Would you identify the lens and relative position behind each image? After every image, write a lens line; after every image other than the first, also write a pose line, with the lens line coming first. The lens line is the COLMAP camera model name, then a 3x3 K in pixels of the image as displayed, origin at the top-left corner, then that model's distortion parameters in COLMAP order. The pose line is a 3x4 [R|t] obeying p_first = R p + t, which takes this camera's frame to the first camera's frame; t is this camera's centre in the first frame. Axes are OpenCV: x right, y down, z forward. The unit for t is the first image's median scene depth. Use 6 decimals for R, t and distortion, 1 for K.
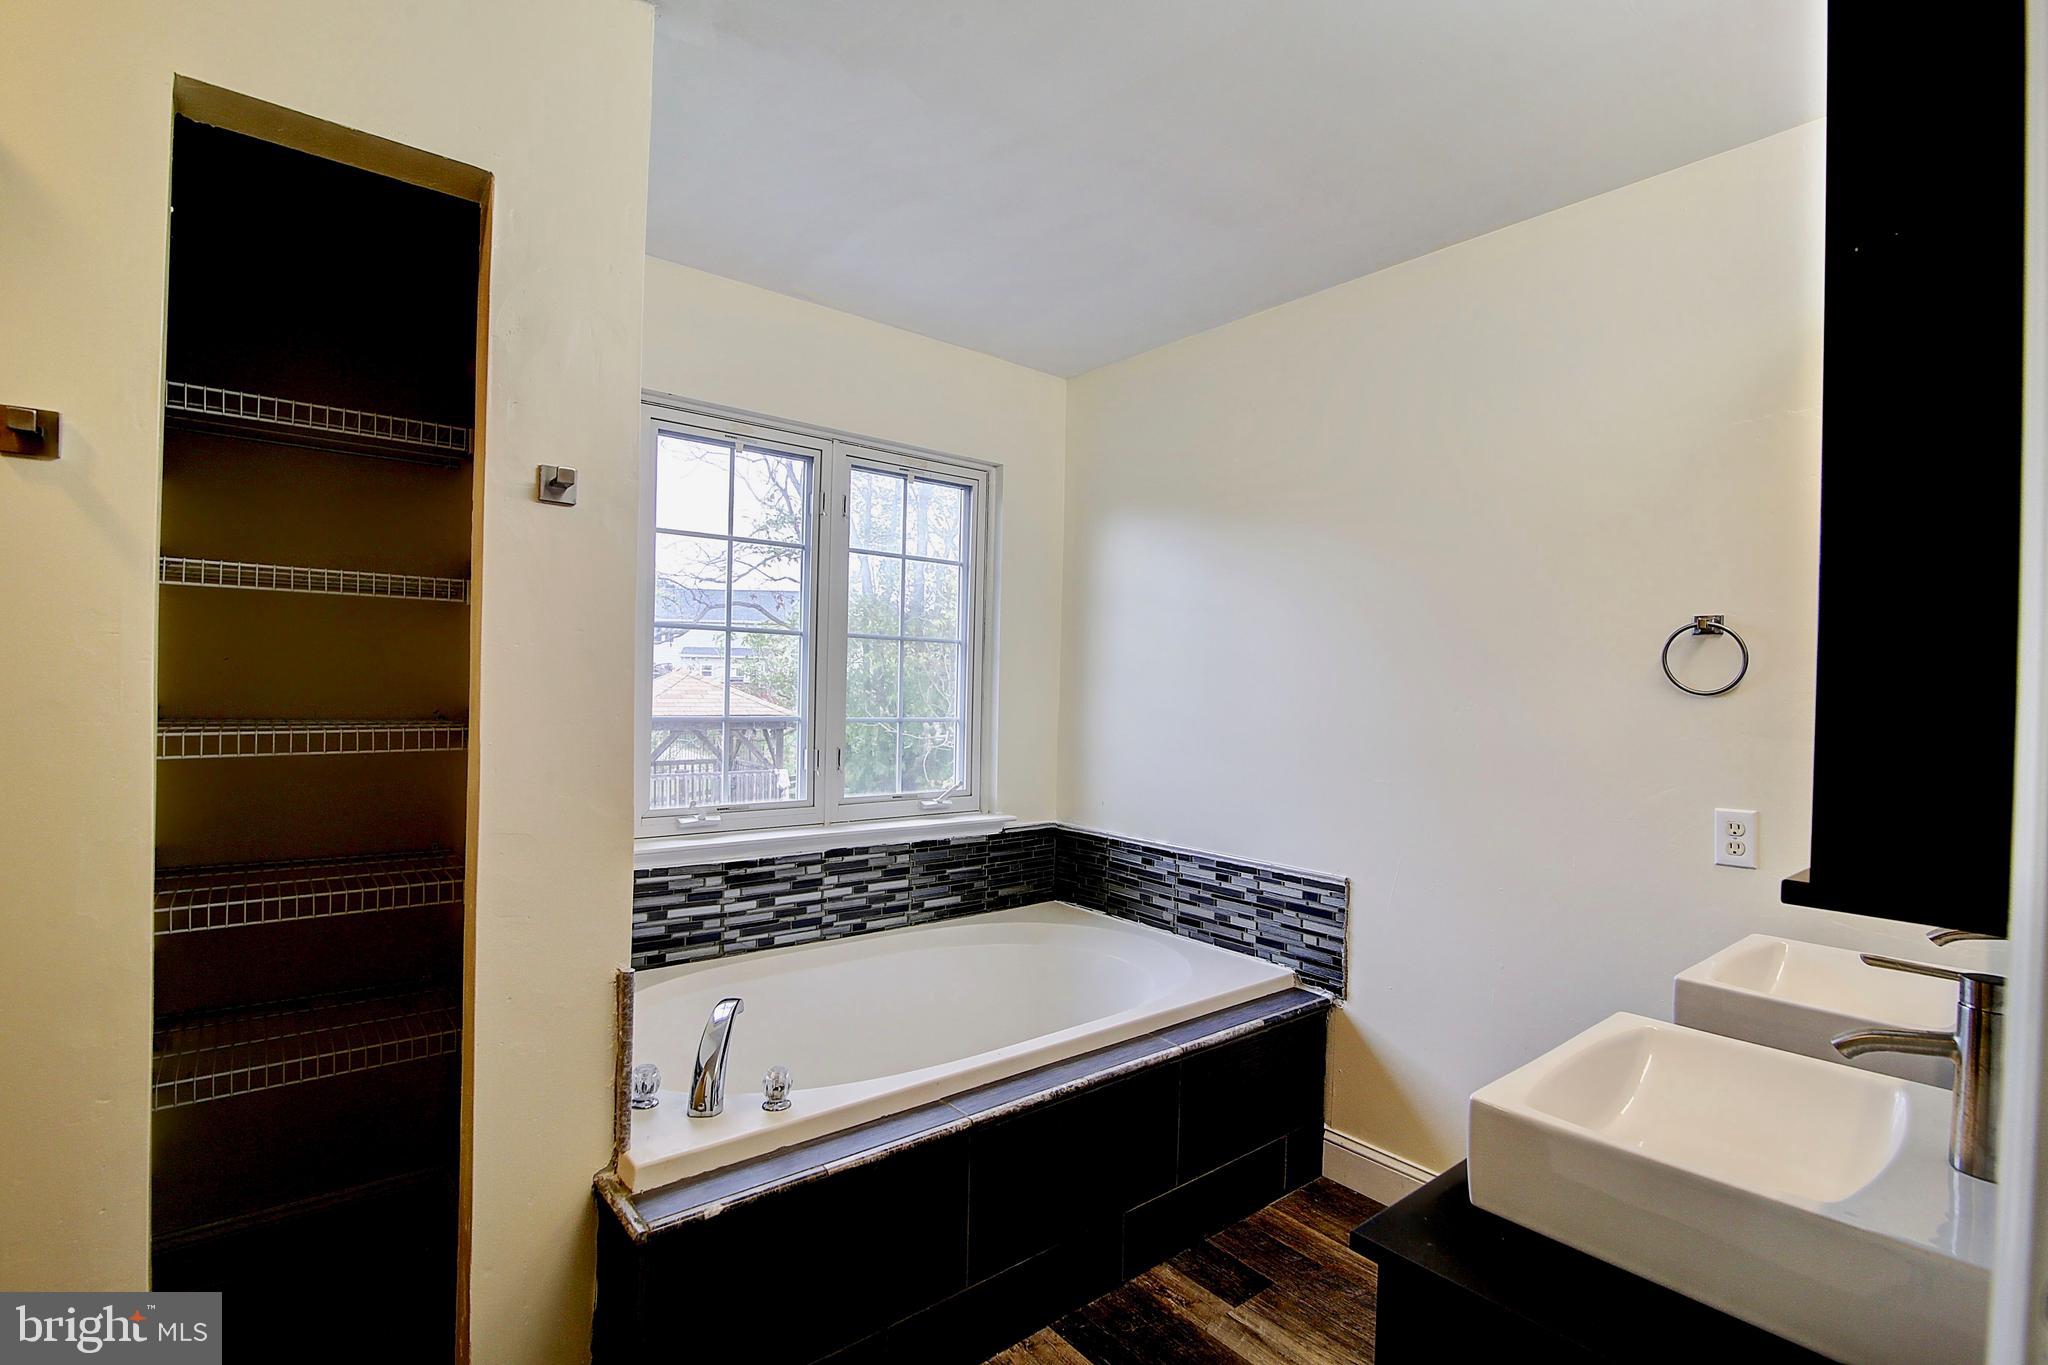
lens RADIAL K [[941.8, 0, 1025.4], [0, 941.8, 684.3], [0, 0, 1]] dist [-0.018834, 0.000376]
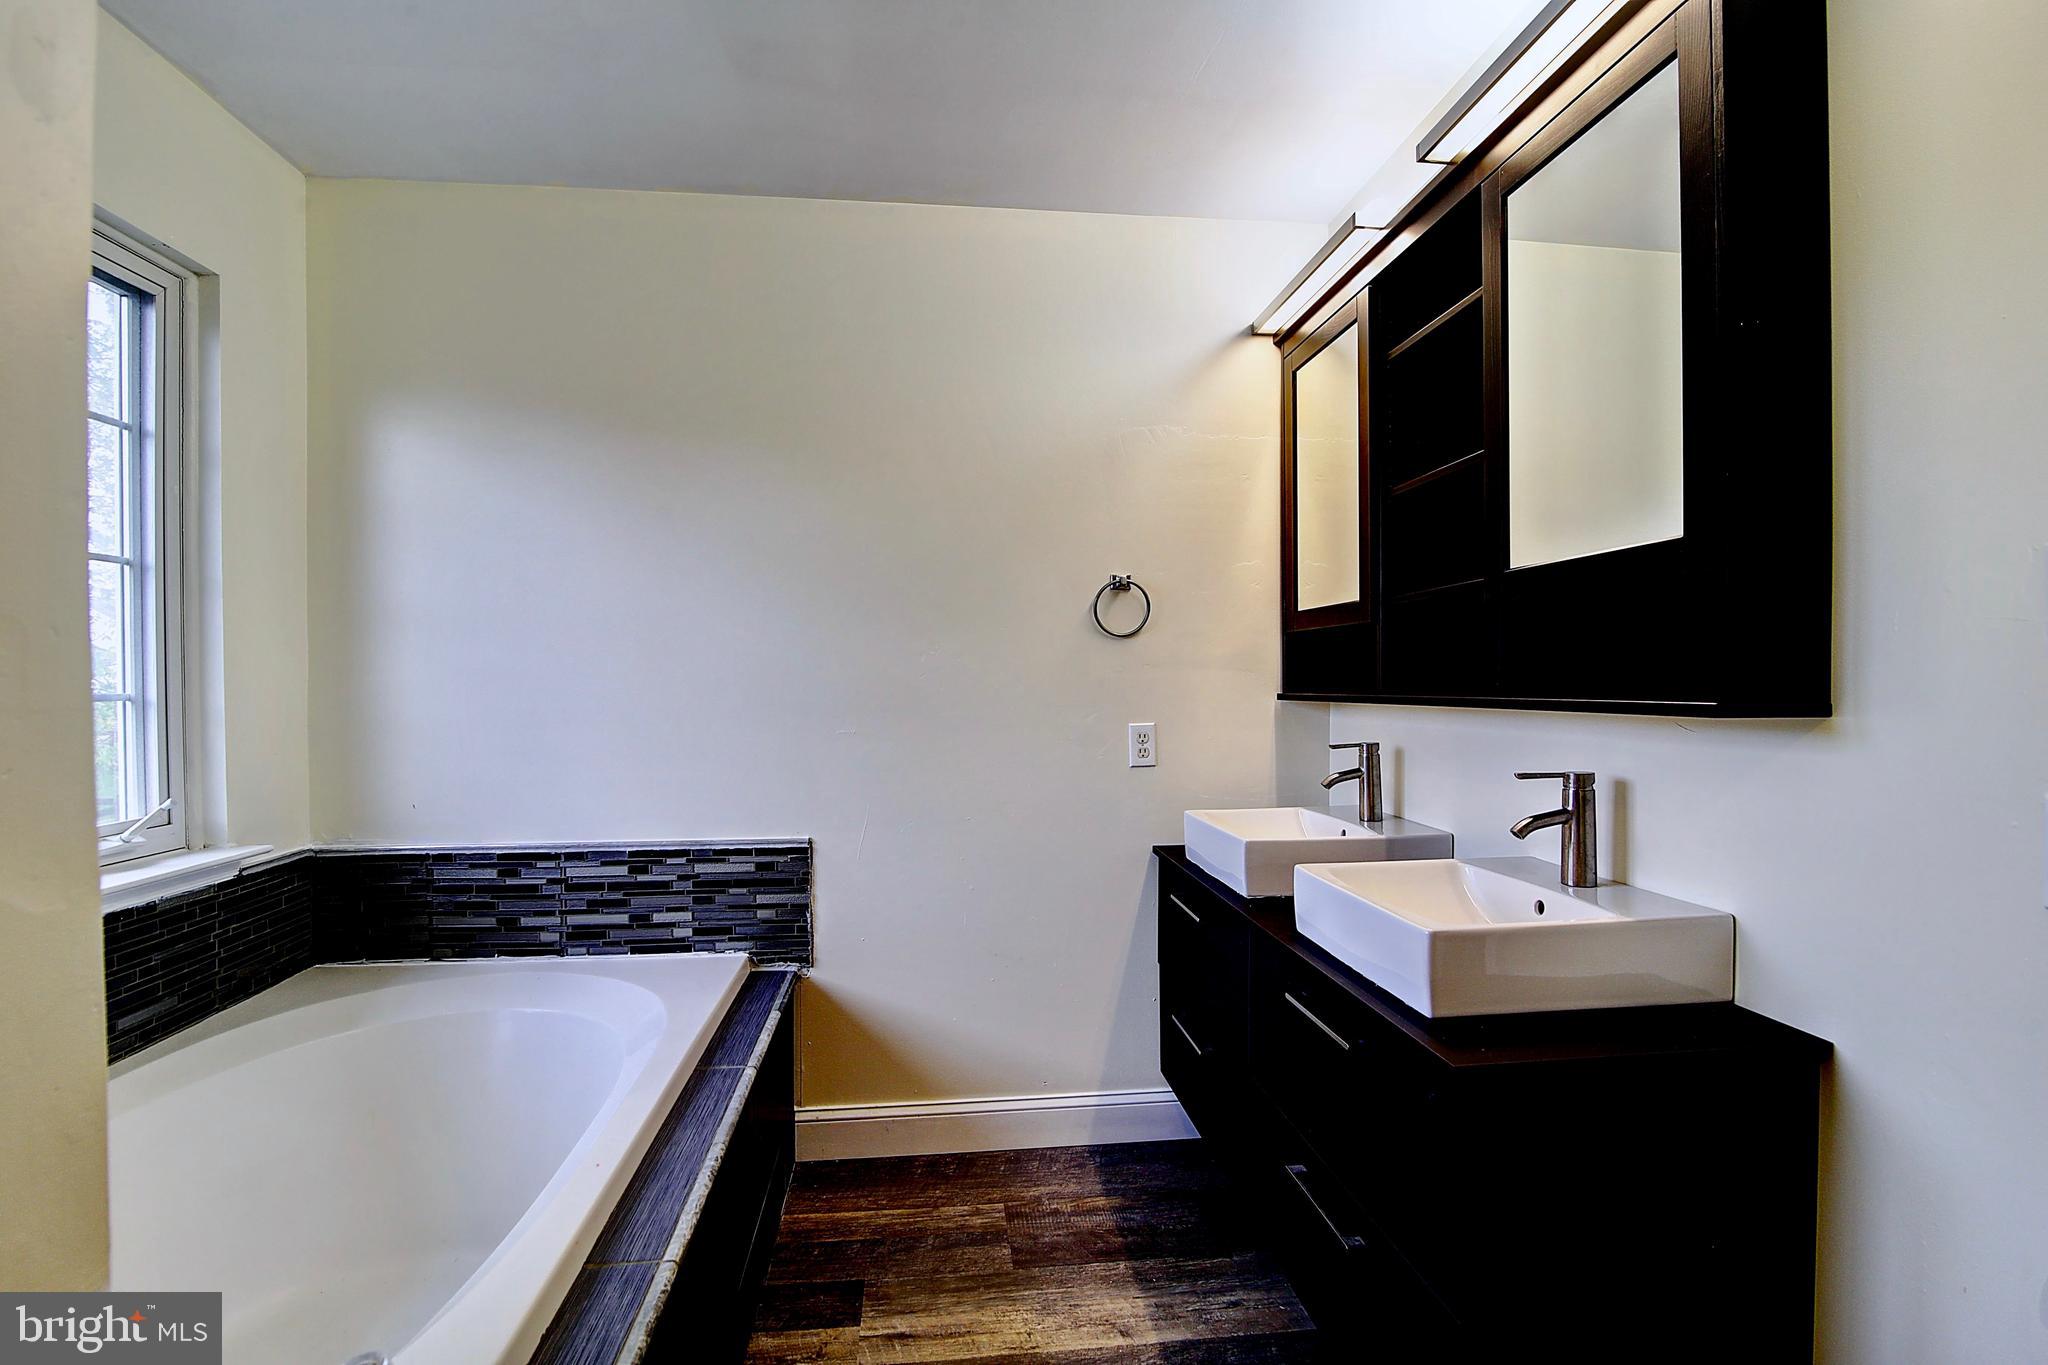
lens RADIAL K [[941.8, 0, 1025.7], [0, 941.8, 682.1], [0, 0, 1]] dist [-0.018834, 0.000376]
pose [[0.538658, -0.027652, 0.842070, -0.306305], [0.014374, 0.999617, 0.023631, 0.028407], [-0.842402, -0.000625, 0.538850, 0.285665]]
